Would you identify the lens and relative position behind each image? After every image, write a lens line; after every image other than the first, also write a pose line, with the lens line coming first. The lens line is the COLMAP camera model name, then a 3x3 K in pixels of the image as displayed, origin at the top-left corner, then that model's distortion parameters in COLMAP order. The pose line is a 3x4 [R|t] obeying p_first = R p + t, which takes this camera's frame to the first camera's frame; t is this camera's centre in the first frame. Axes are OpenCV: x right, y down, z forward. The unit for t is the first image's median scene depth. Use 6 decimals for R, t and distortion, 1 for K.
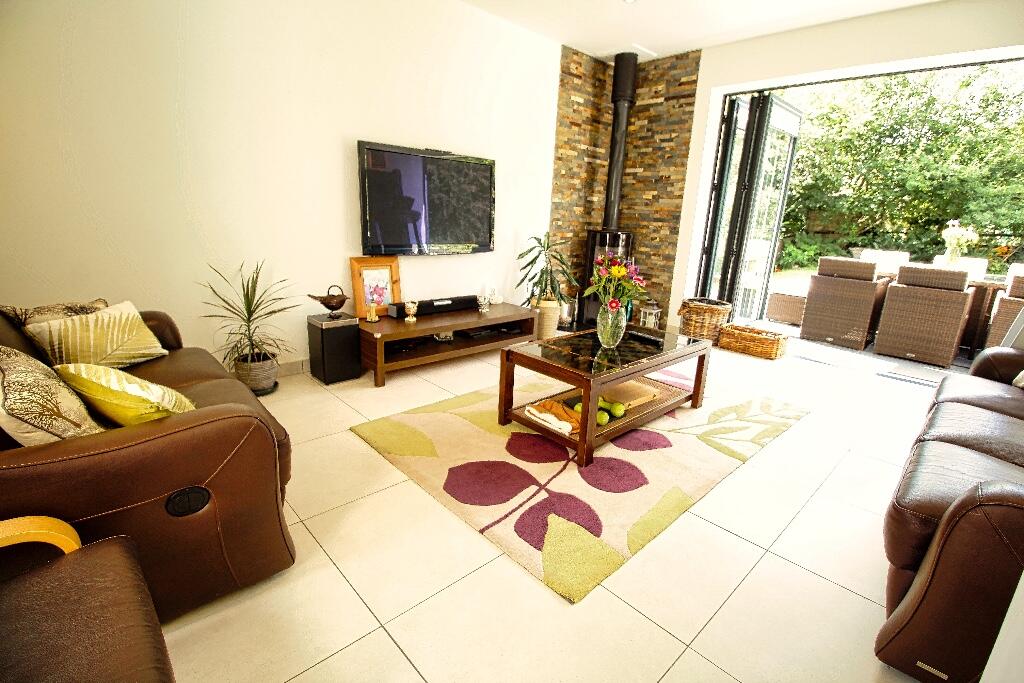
lens RADIAL K [[474.0, 0, 509.8], [0, 474.0, 335.2], [0, 0, 1]] dist [-0.000079, -0.014150]
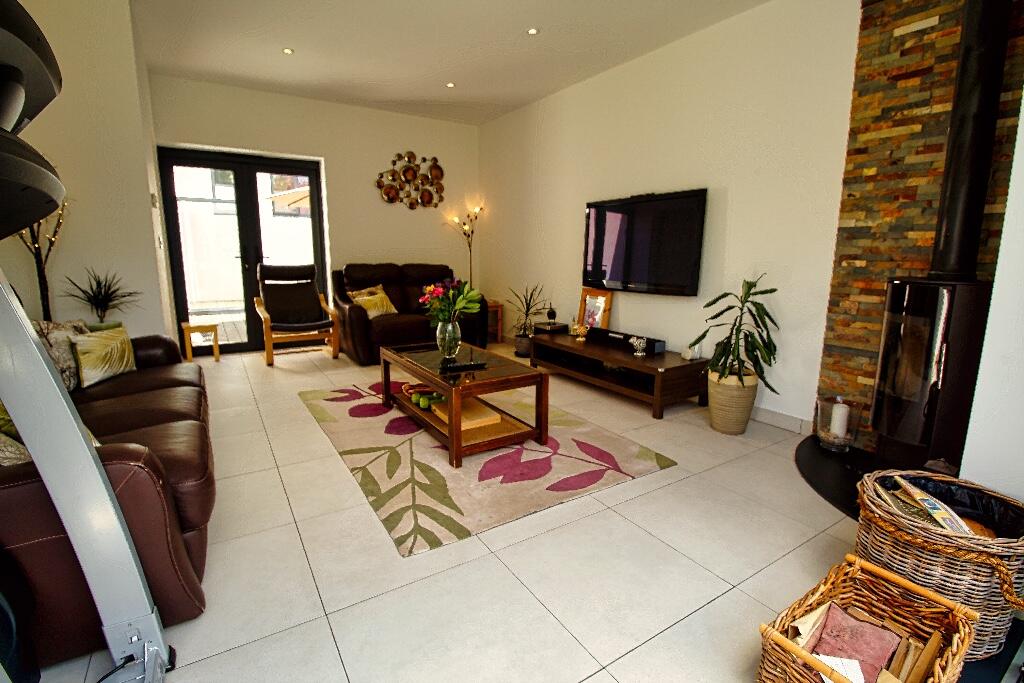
lens RADIAL K [[474.0, 0, 509.8], [0, 474.0, 335.2], [0, 0, 1]] dist [-0.000079, -0.014150]
pose [[-0.187471, 0.120338, -0.974871, 1.089587], [-0.259997, 0.950990, 0.167389, -0.215179], [0.947236, 0.284844, -0.146995, 1.080951]]
